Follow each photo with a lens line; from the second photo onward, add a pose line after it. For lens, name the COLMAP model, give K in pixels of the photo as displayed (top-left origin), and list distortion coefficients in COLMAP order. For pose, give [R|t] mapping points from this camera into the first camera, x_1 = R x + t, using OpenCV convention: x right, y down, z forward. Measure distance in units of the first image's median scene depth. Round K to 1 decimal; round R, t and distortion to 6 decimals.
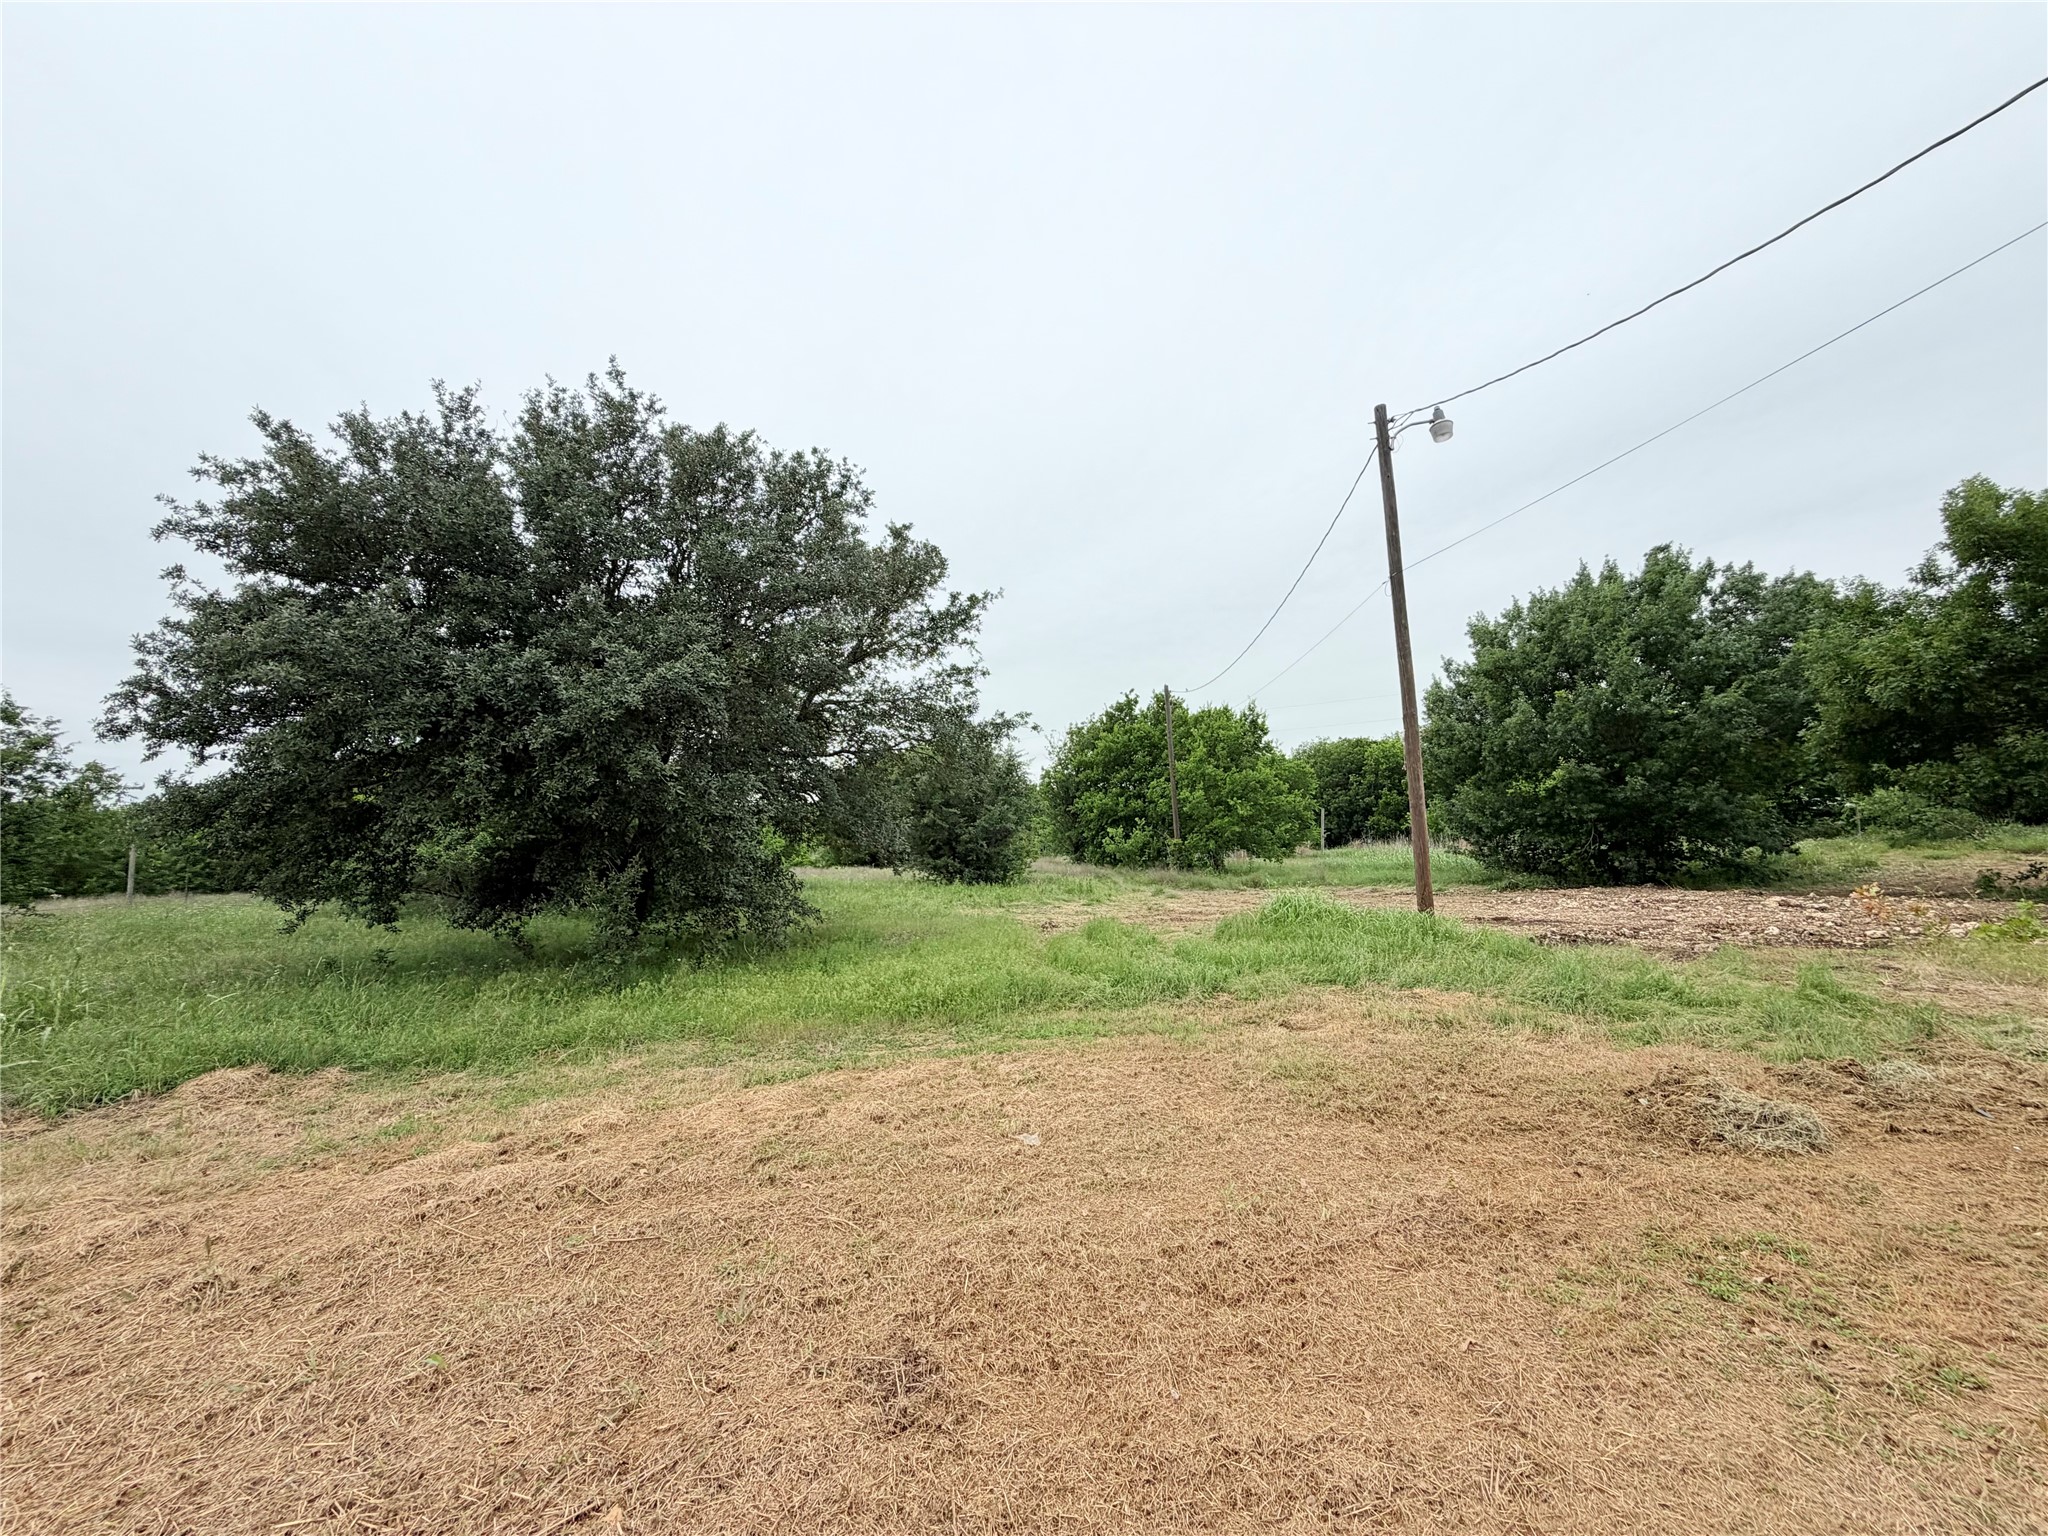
lens RADIAL K [[816.5, 0, 1033.3], [0, 816.5, 766.5], [0, 0, 1]] dist [0.010825, 0.000284]
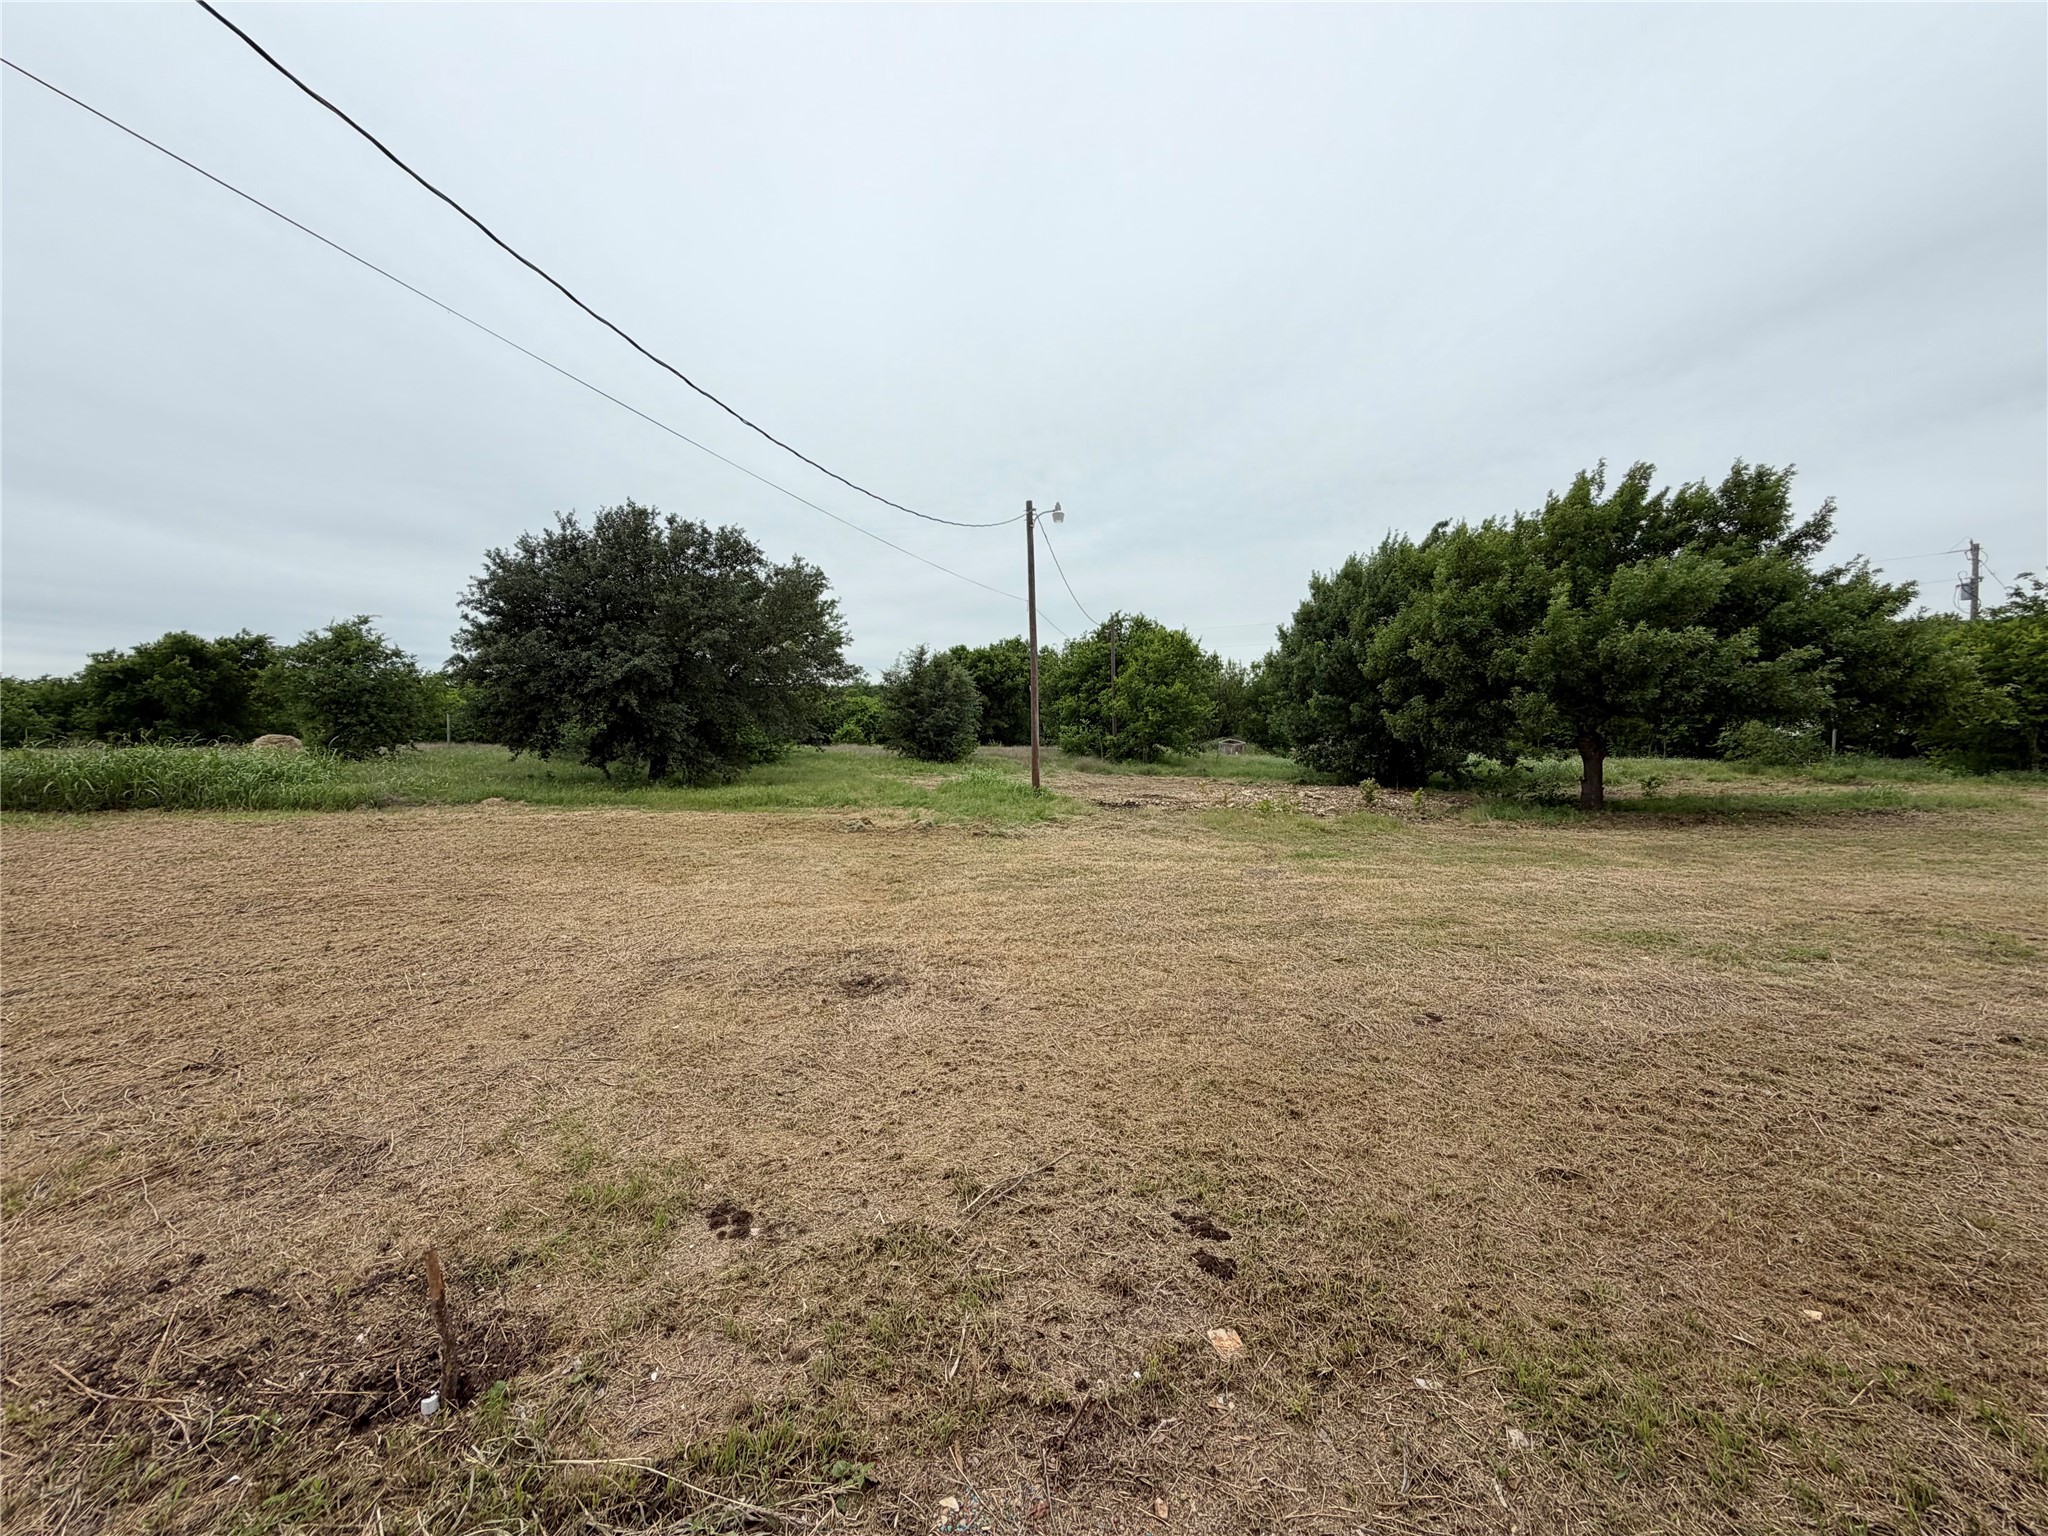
lens RADIAL K [[816.5, 0, 1016.0], [0, 816.5, 765.1], [0, 0, 1]] dist [0.010825, 0.000284]
pose [[0.978403, 0.051050, -0.200302, 0.894203], [-0.022964, 0.989869, 0.140112, -0.138553], [0.205425, -0.132487, 0.969664, -0.902289]]
